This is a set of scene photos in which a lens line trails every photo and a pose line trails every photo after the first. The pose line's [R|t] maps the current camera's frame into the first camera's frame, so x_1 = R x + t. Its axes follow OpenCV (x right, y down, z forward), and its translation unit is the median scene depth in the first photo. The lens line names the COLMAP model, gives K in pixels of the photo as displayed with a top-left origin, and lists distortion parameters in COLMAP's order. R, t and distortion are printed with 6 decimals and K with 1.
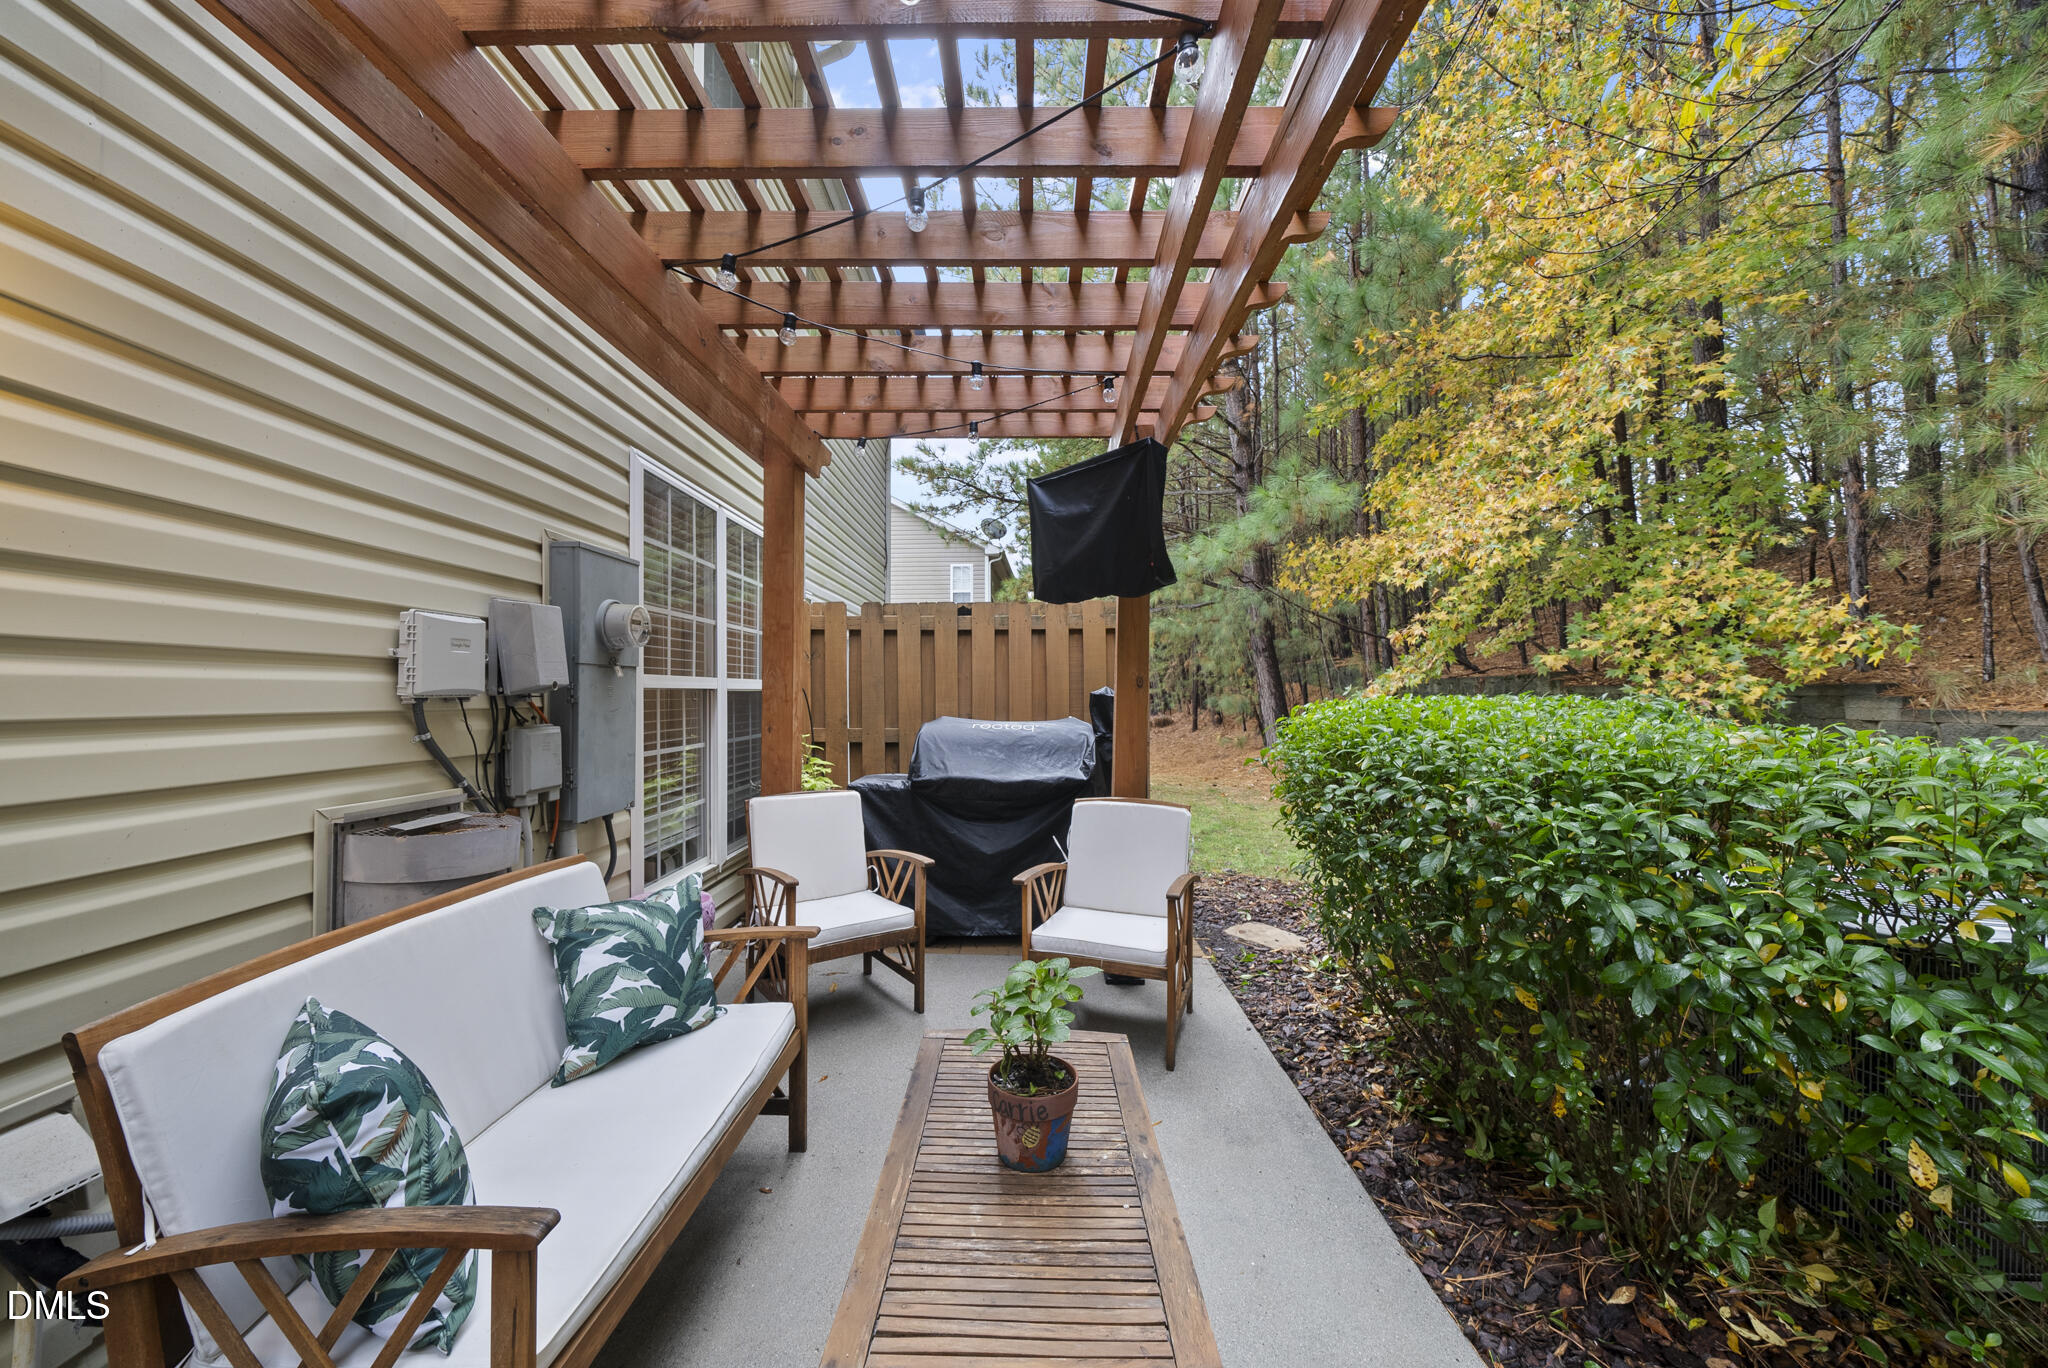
lens RADIAL K [[740.4, 0, 1024.0], [0, 740.4, 684.0], [0, 0, 1]] dist [-0.000207, -0.000100]
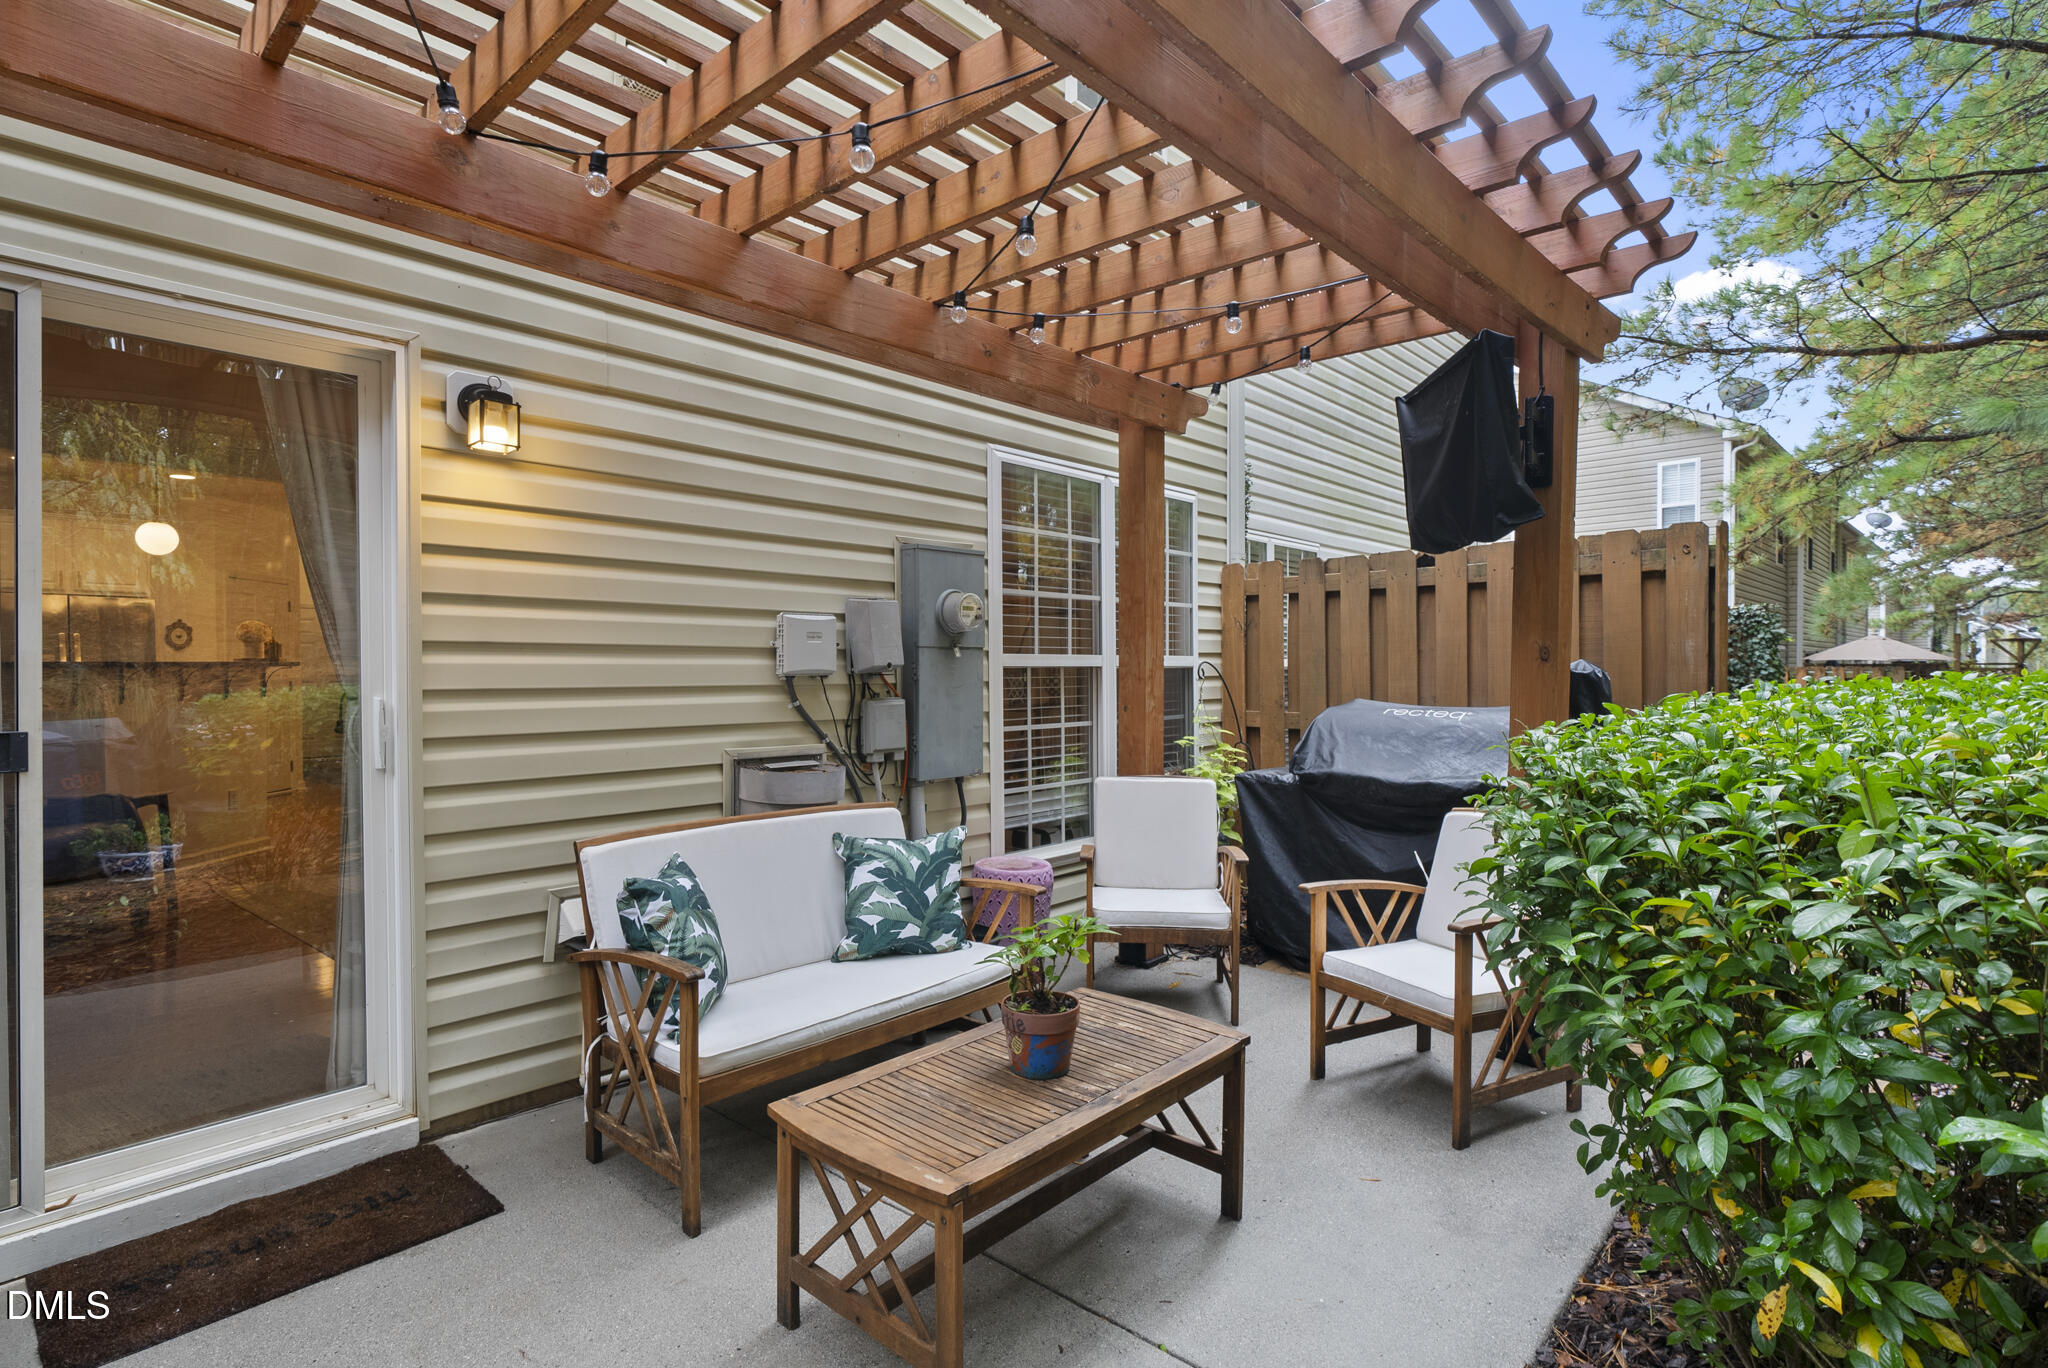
lens RADIAL K [[1016.8, 0, 1023.2], [0, 1016.8, 675.9], [0, 0, 1]] dist [0.001540, 0.000083]
pose [[0.753084, -0.000318, -0.657924, 0.675864], [0.013171, 0.999807, 0.014593, -0.002676], [0.657793, -0.019655, 0.752943, -0.130512]]
